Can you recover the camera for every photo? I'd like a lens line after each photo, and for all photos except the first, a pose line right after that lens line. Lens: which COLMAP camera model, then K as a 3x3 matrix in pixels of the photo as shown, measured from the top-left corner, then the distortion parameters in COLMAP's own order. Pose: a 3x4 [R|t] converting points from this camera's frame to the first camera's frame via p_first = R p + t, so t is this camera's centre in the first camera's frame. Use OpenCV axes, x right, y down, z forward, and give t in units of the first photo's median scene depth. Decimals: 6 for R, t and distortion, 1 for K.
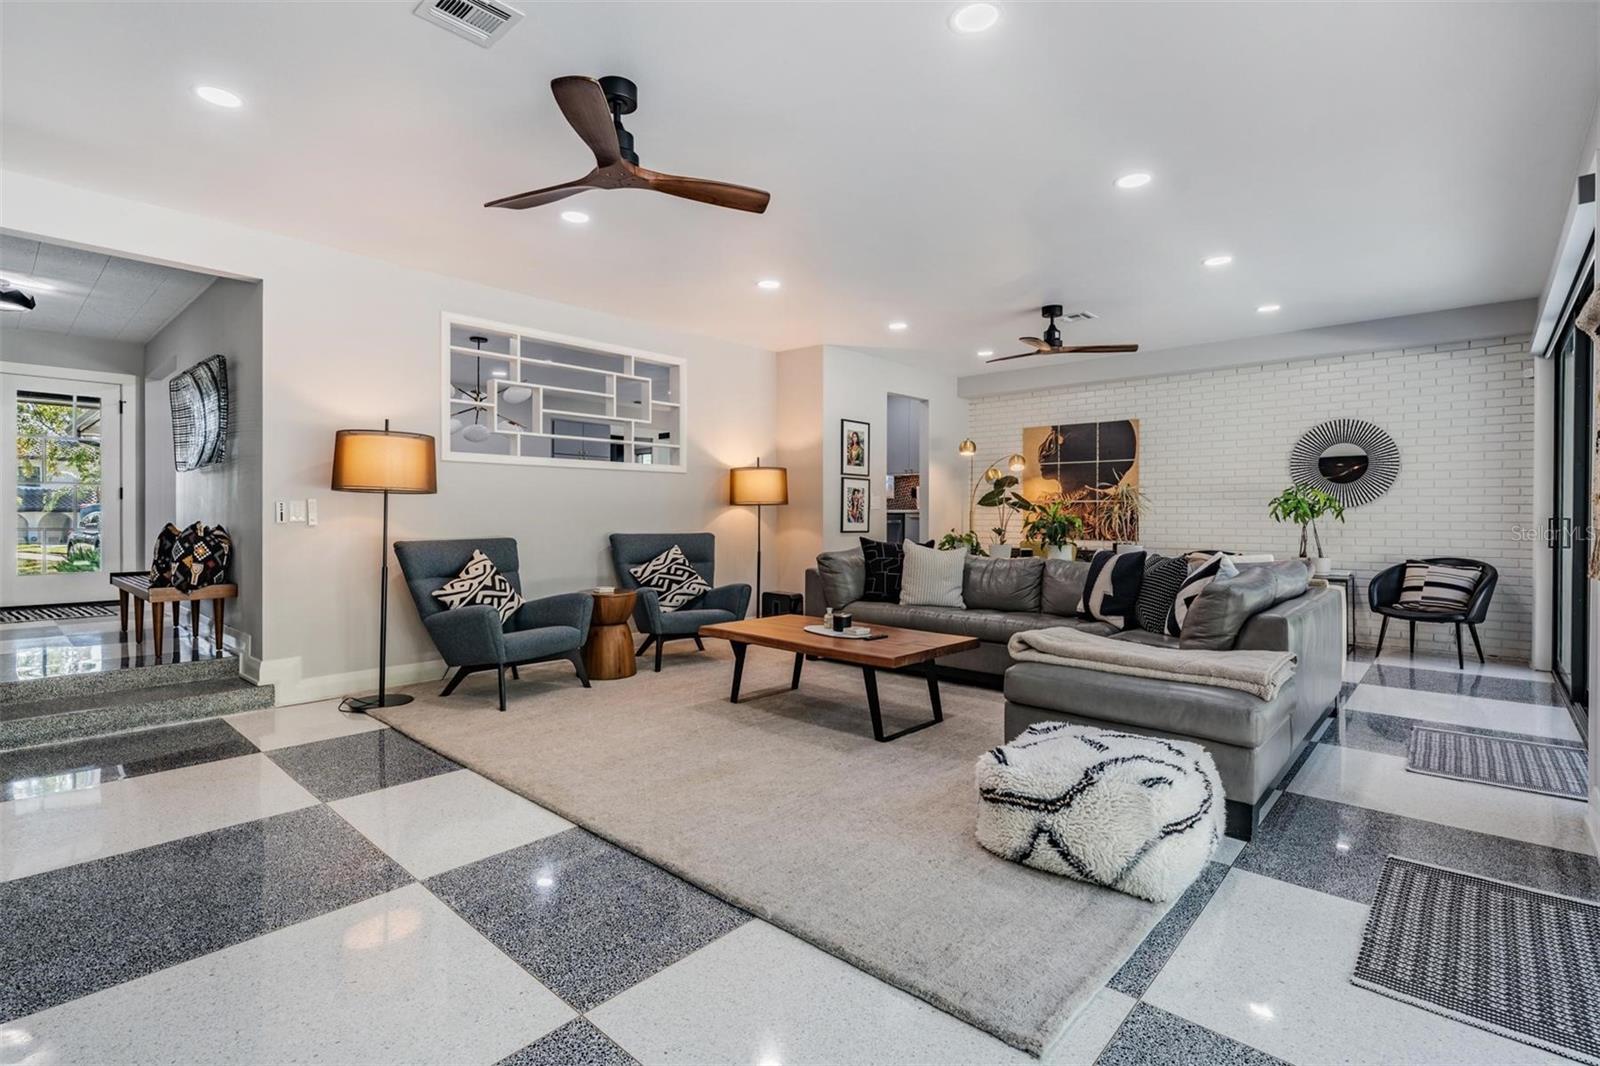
lens RADIAL K [[752.8, 0, 800.0], [0, 752.8, 533.0], [0, 0, 1]] dist [0.002730, 0.000280]
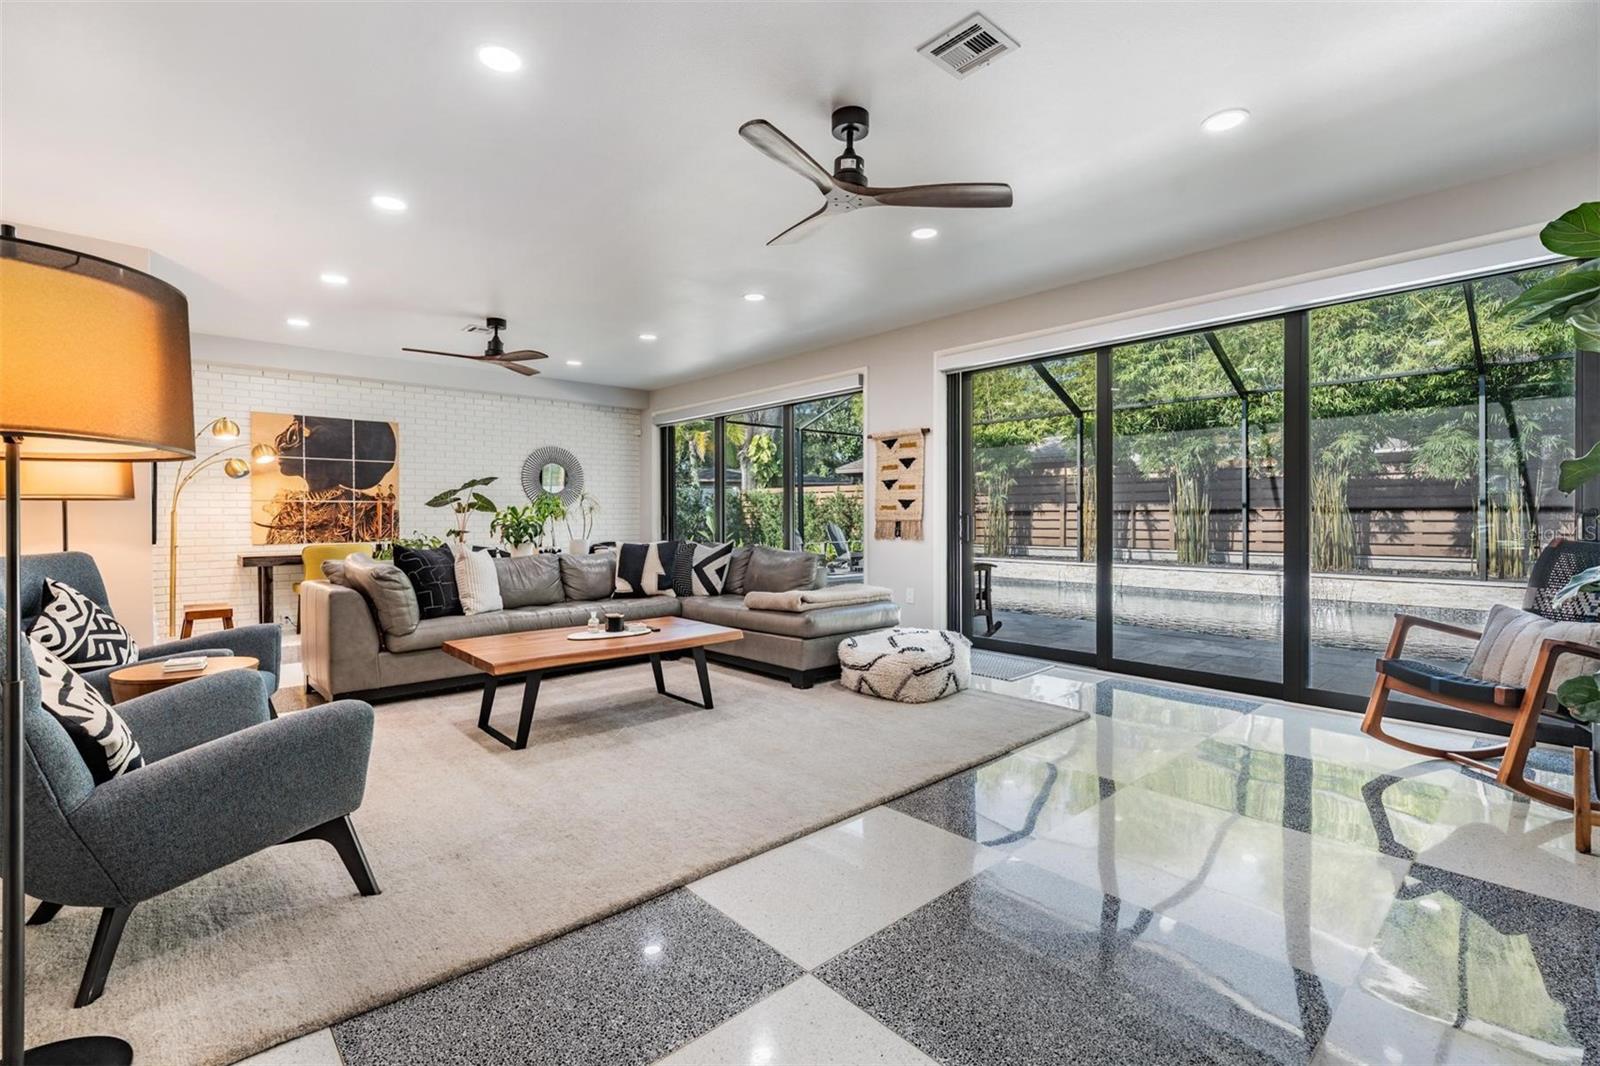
lens RADIAL K [[717.0, 0, 797.2], [0, 717.0, 518.1], [0, 0, 1]] dist [0.001613, 0.000092]
pose [[0.100002, -0.005145, 0.994974, -0.825745], [0.027587, 0.999617, 0.002396, -0.014297], [-0.994605, 0.027208, 0.100105, 0.630489]]
